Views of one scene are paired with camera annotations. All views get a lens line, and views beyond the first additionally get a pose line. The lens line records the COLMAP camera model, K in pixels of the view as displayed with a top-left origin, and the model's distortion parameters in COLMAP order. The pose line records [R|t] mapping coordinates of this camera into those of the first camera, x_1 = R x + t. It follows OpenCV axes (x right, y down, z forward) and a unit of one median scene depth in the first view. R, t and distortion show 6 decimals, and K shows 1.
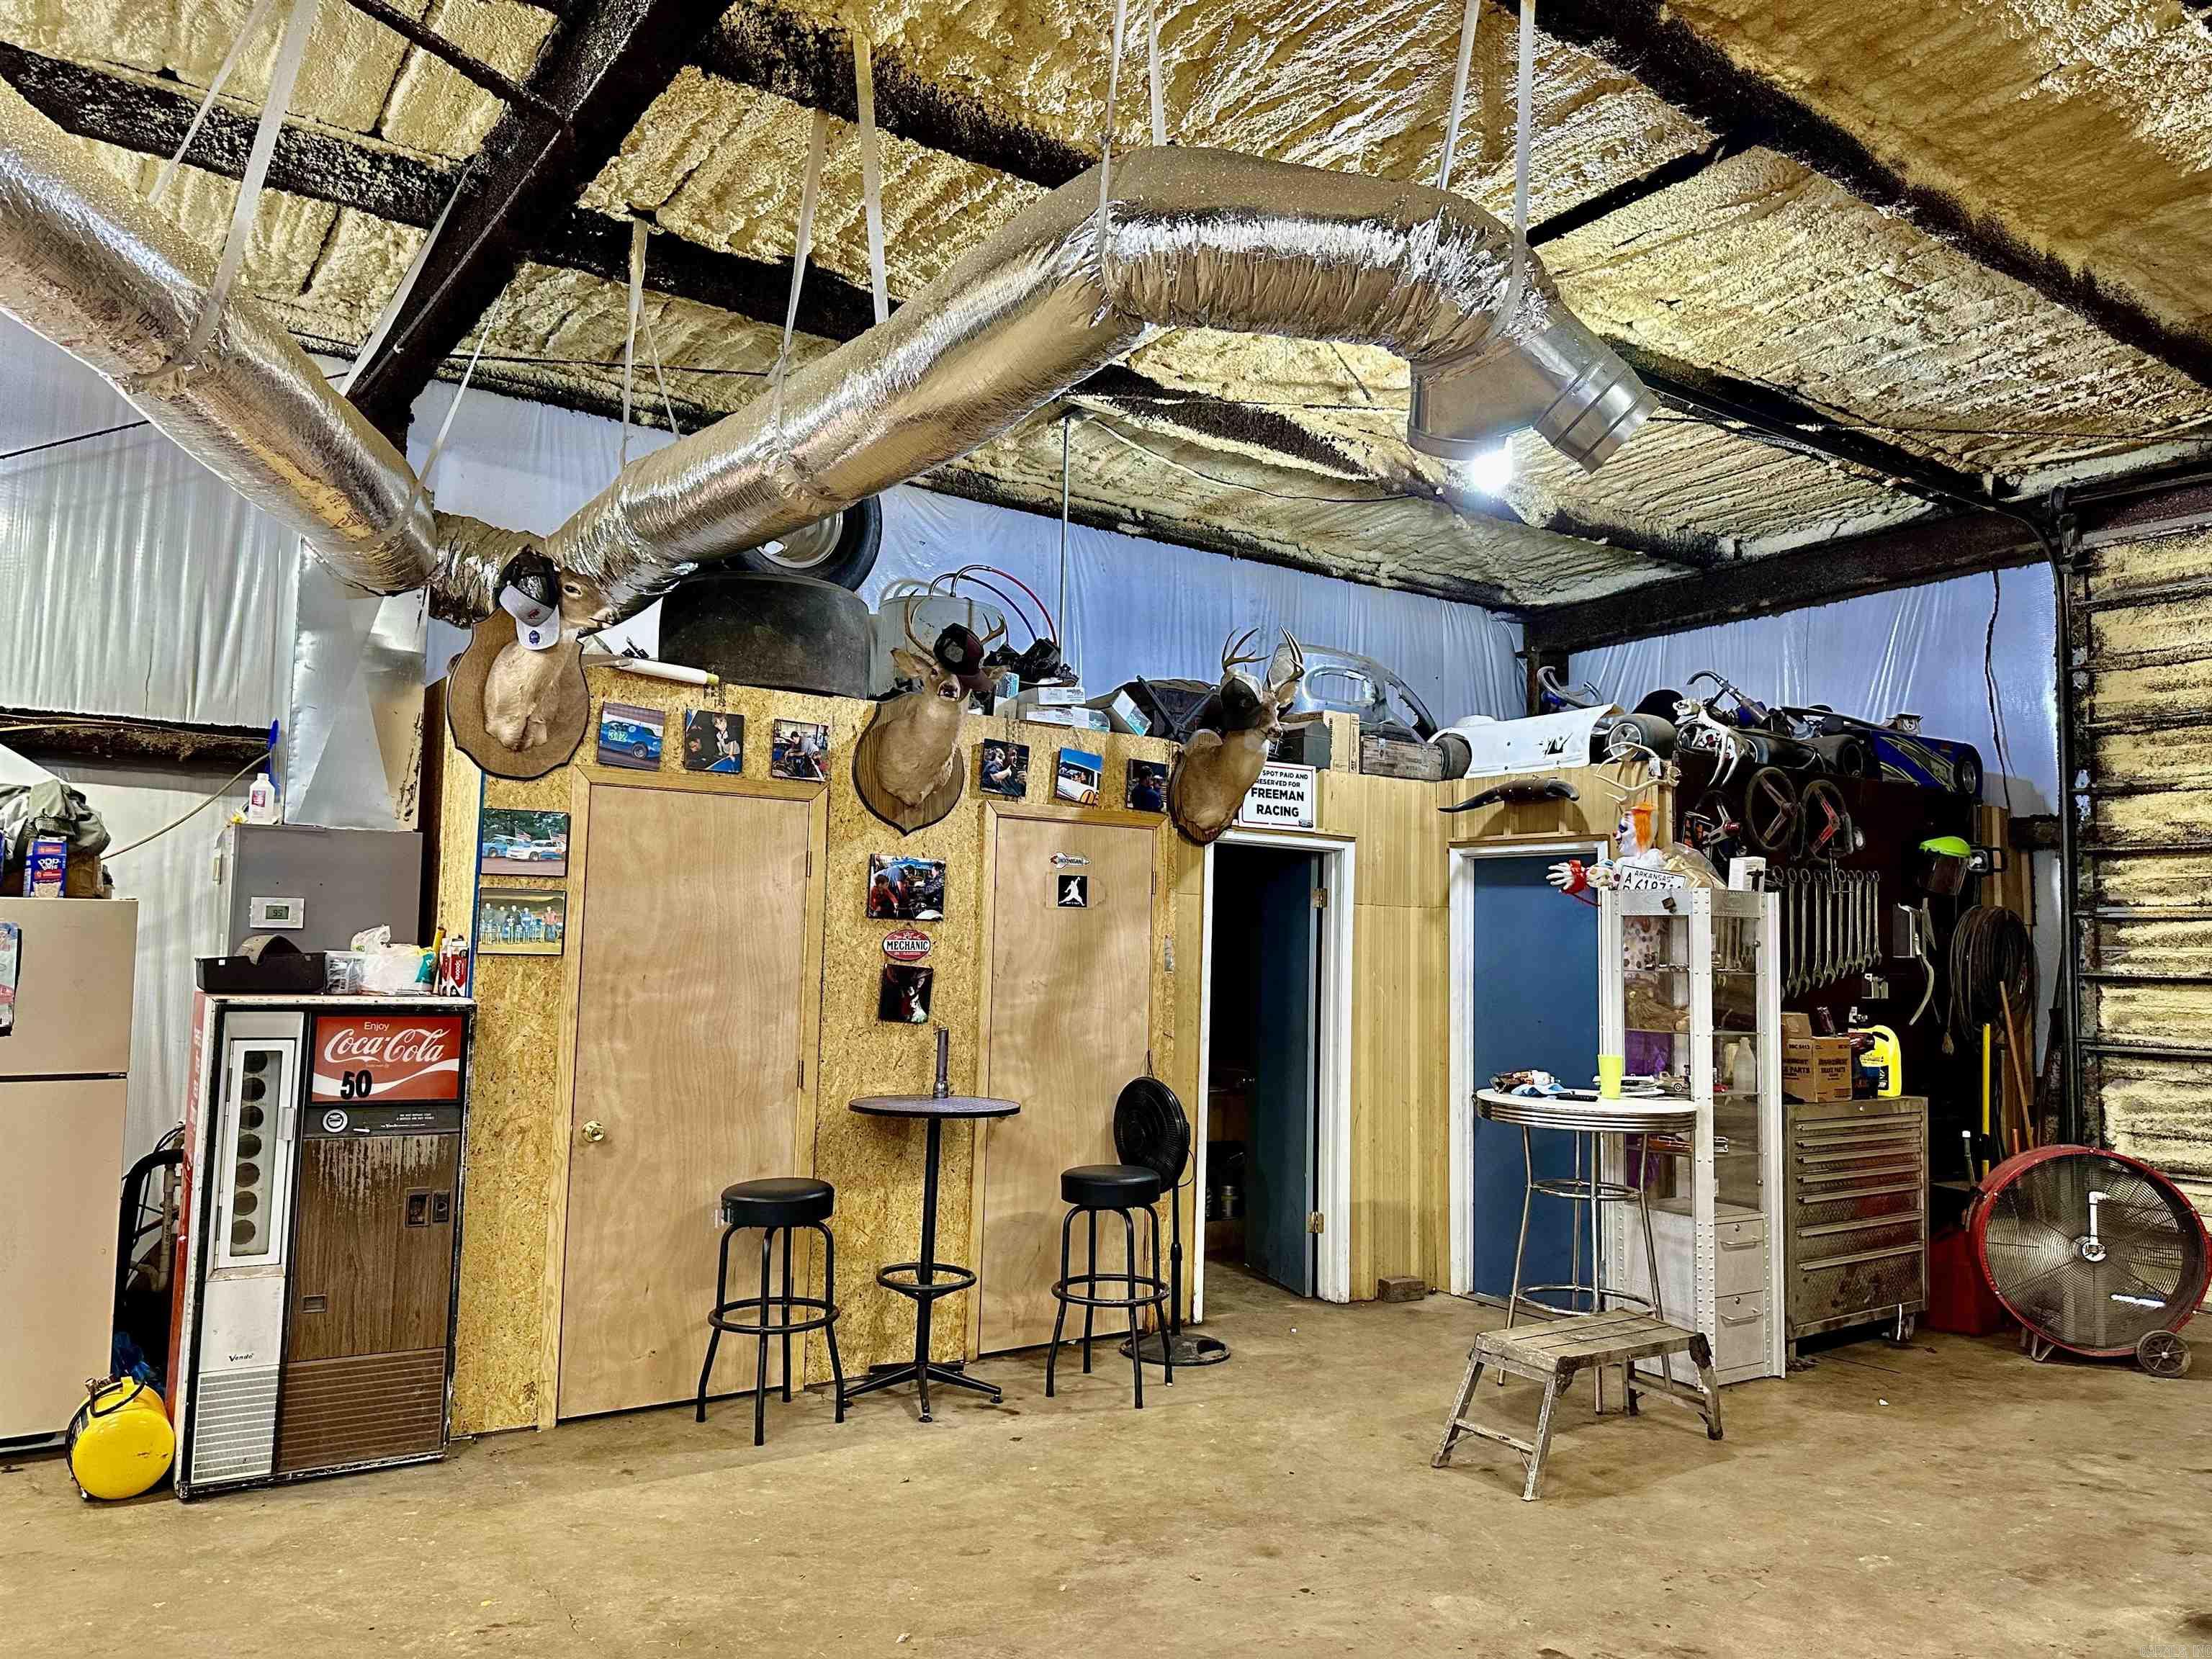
lens RADIAL K [[1539.5, 0, 1063.1], [0, 1539.5, 838.7], [0, 0, 1]] dist [0.043543, -0.063936]
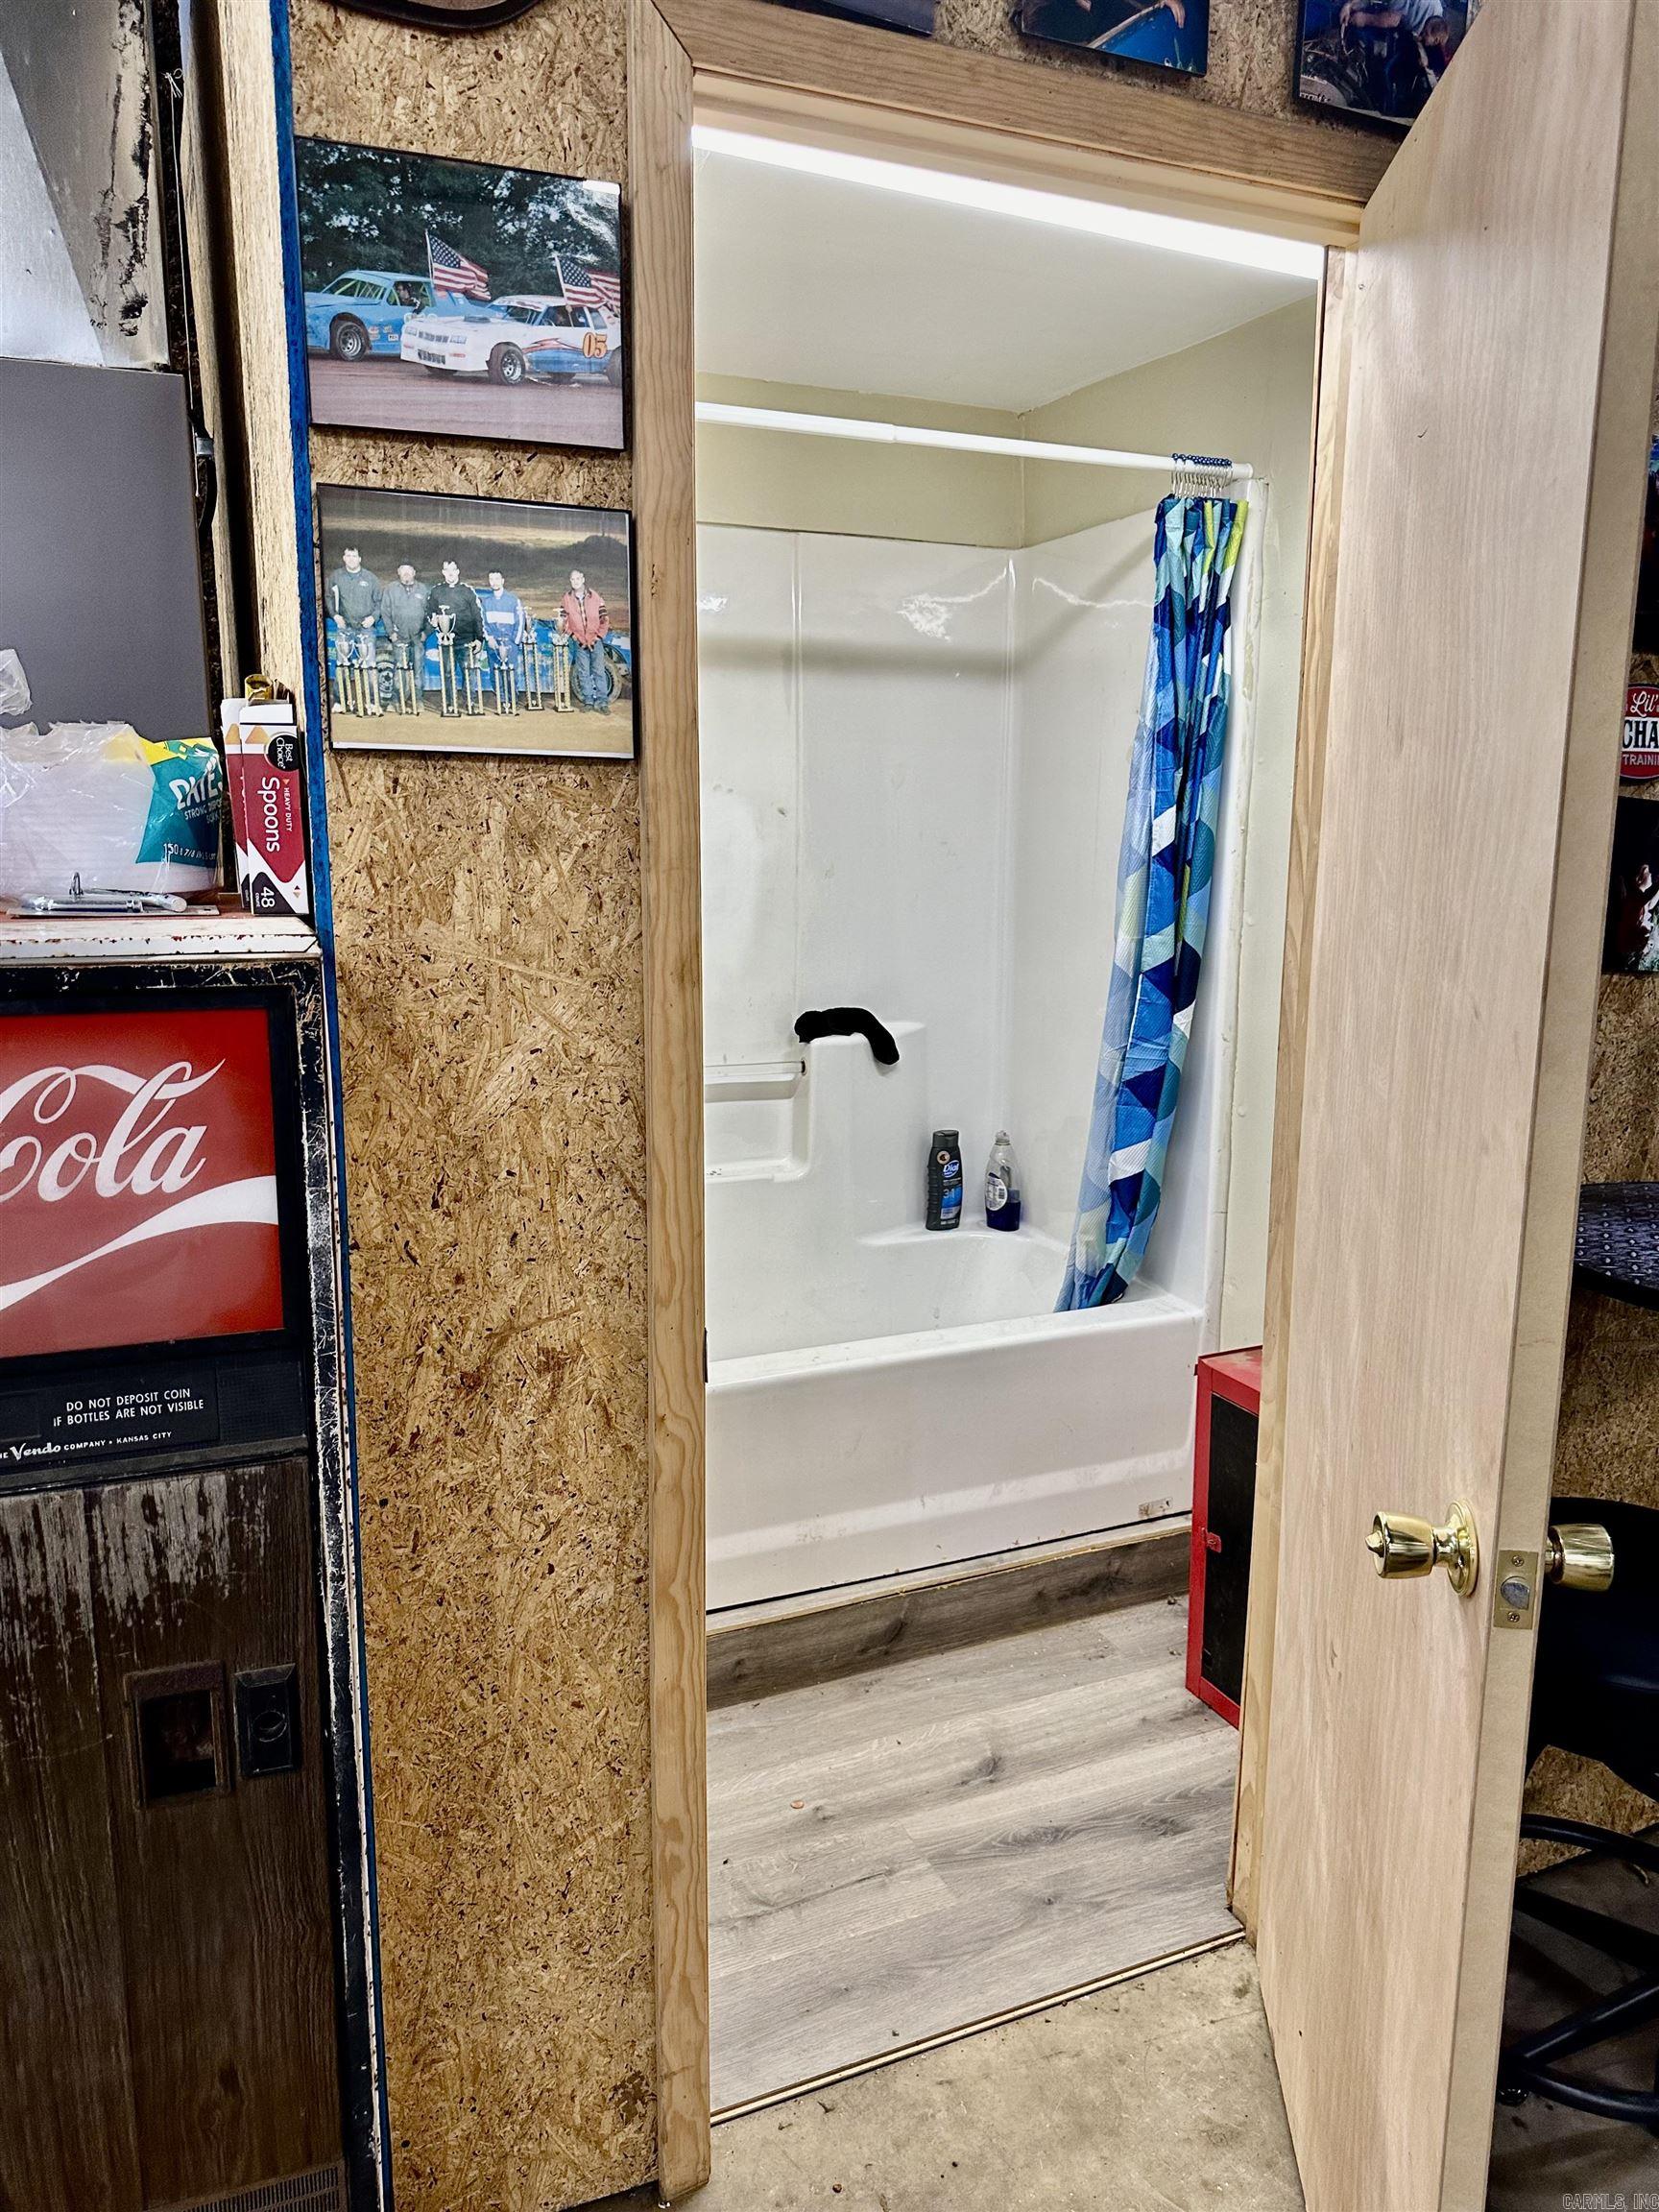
lens RADIAL K [[1555.5, 0, 829.5], [0, 1555.5, 1106.0], [0, 0, 1]] dist [0.131954, -0.210508]
pose [[0.984406, 0.010707, -0.175586, -0.185514], [0.033905, 0.967883, 0.249104, 0.051398], [0.172614, -0.251173, 0.952427, 0.557707]]
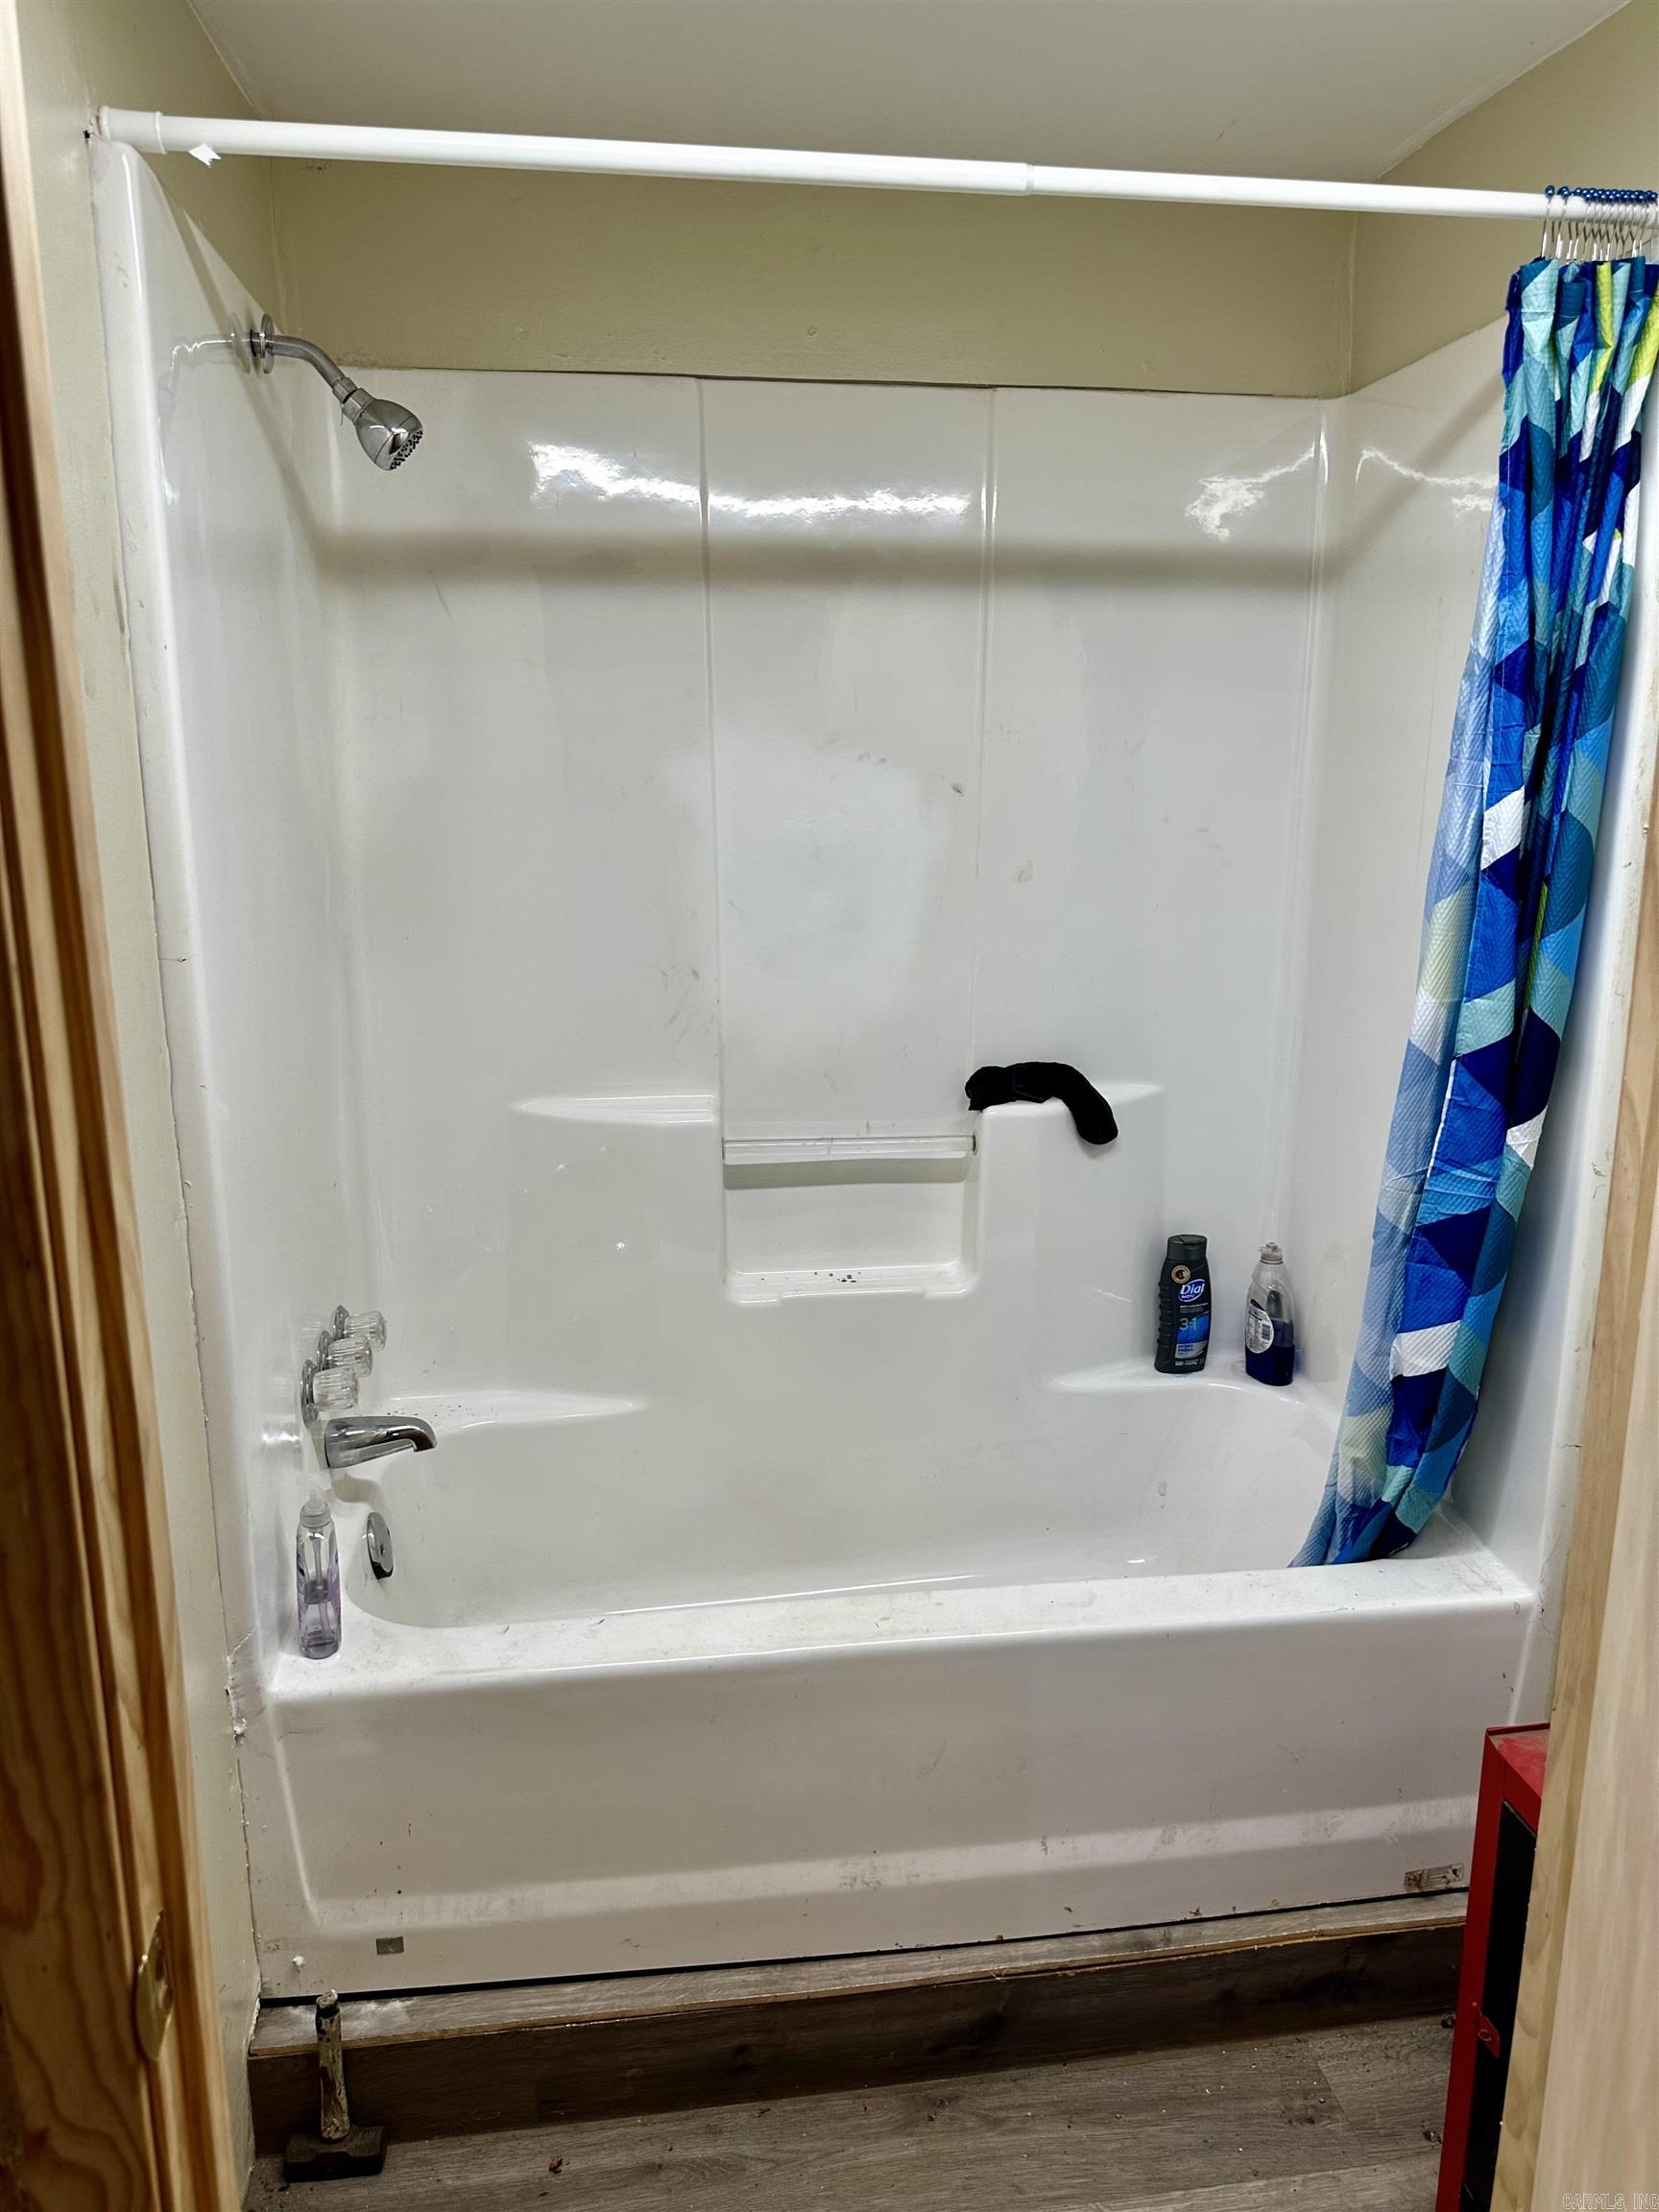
lens RADIAL K [[1541.0, 0, 829.5], [0, 1541.0, 1106.0], [0, 0, 1]] dist [-0.003563, -0.000151]
pose [[0.896232, 0.070608, -0.437930, -0.168486], [0.059163, 0.959403, 0.275765, 0.054030], [0.439623, -0.273059, 0.855670, 0.655351]]
